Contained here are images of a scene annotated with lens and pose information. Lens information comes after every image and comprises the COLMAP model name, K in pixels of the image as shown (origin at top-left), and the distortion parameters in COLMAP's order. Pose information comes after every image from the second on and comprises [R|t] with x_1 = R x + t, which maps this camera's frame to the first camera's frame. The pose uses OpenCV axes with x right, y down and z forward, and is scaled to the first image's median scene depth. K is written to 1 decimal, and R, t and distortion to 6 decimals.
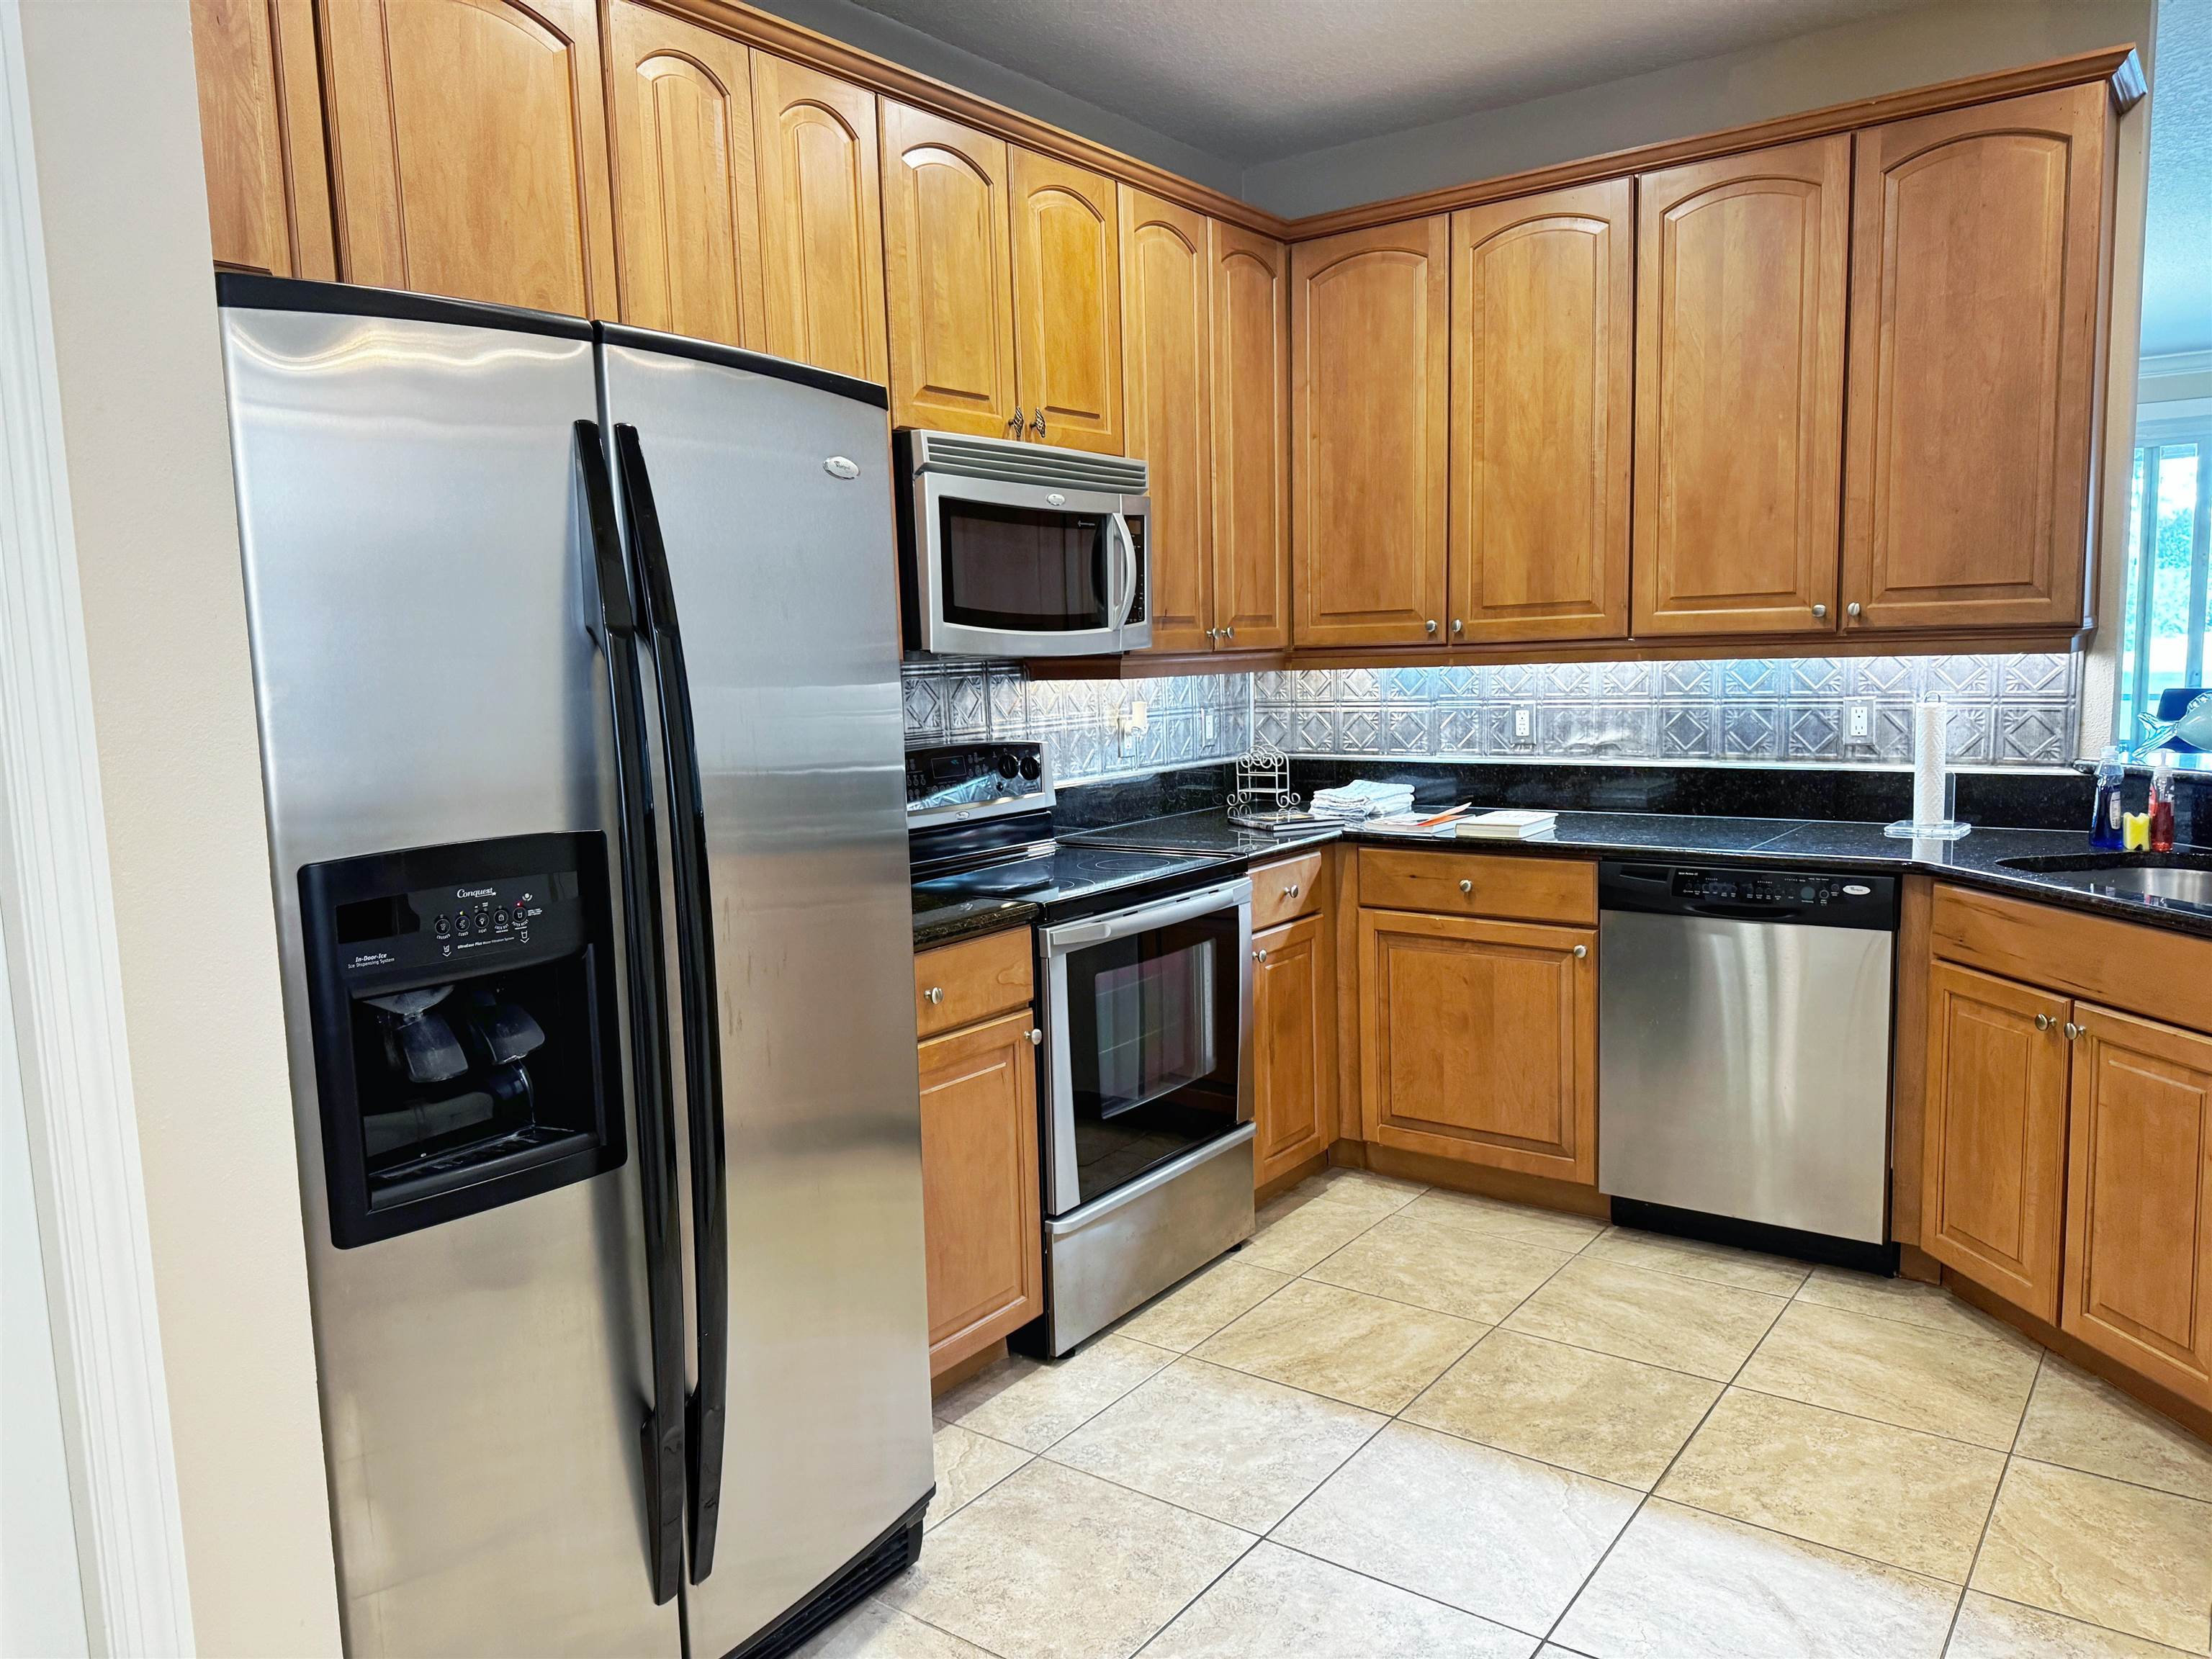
lens RADIAL K [[1536.9, 0, 1106.0], [0, 1536.9, 841.8], [0, 0, 1]] dist [-0.006902, -0.009208]
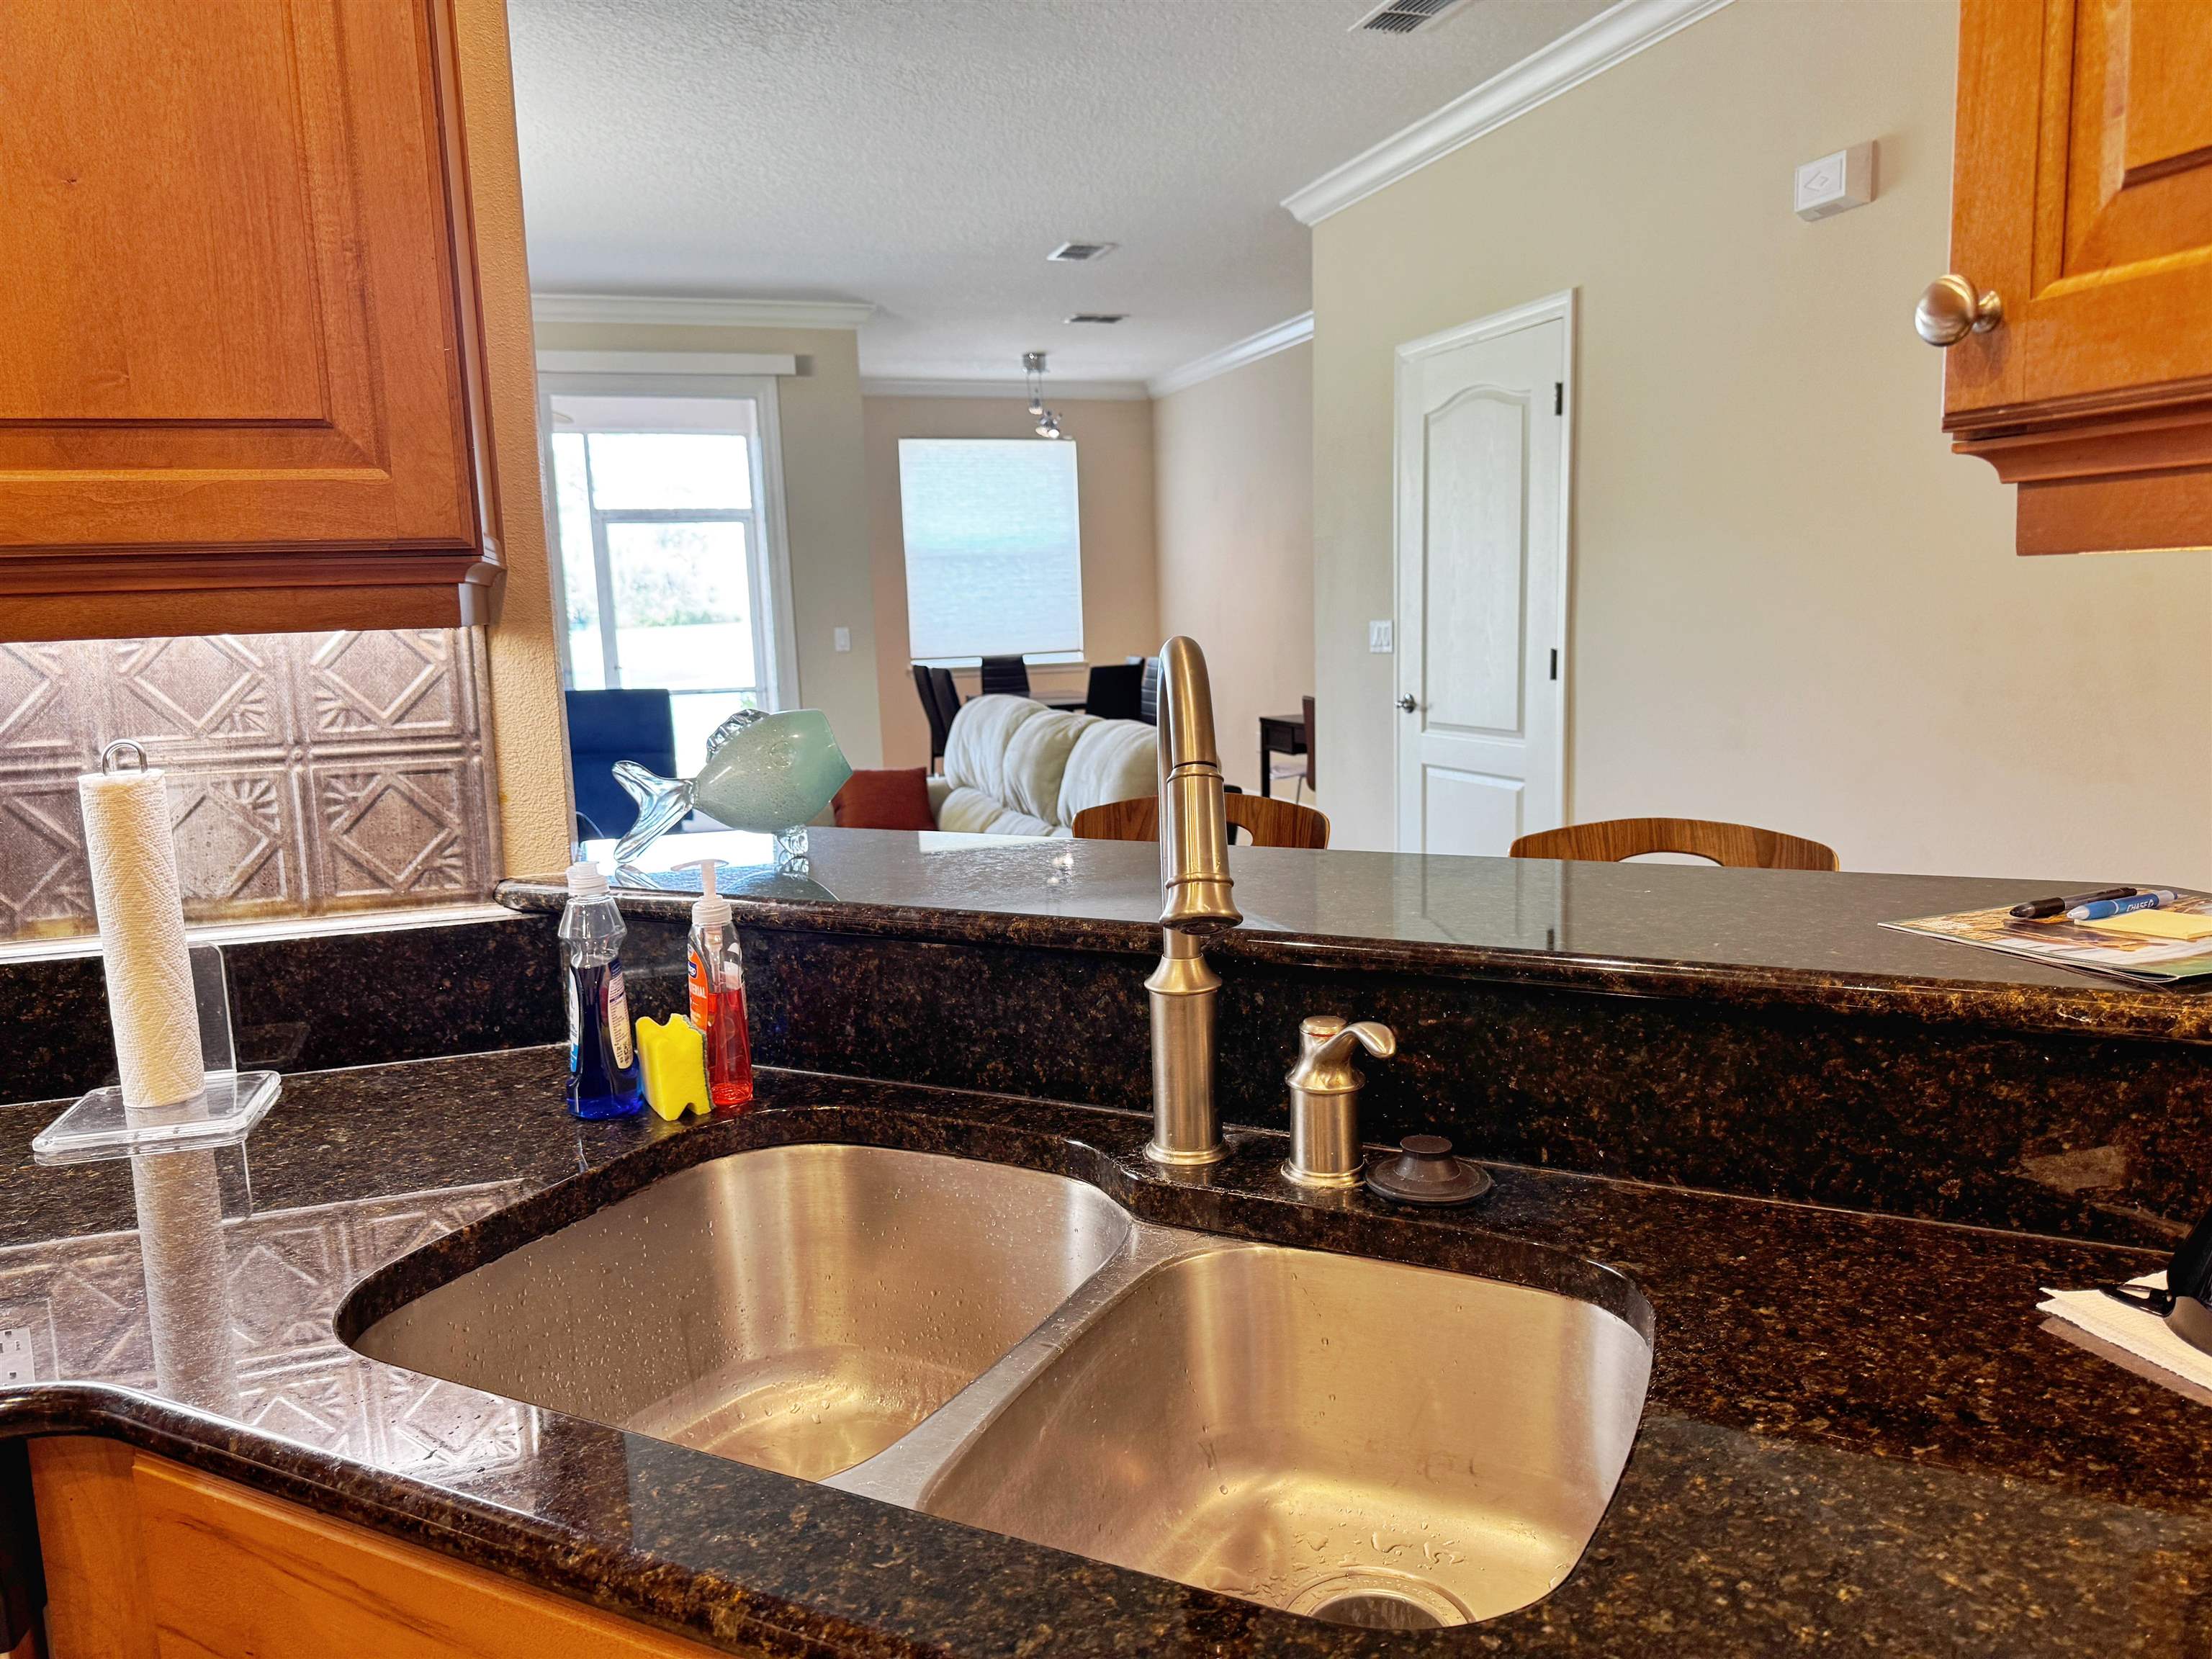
lens RADIAL K [[1536.9, 0, 1114.9], [0, 1536.9, 837.8], [0, 0, 1]] dist [-0.006902, -0.009208]
pose [[0.559629, -0.109342, 0.821498, 0.397871], [0.119160, 0.991574, 0.050804, -0.070342], [-0.820132, 0.069459, 0.567943, 0.645472]]
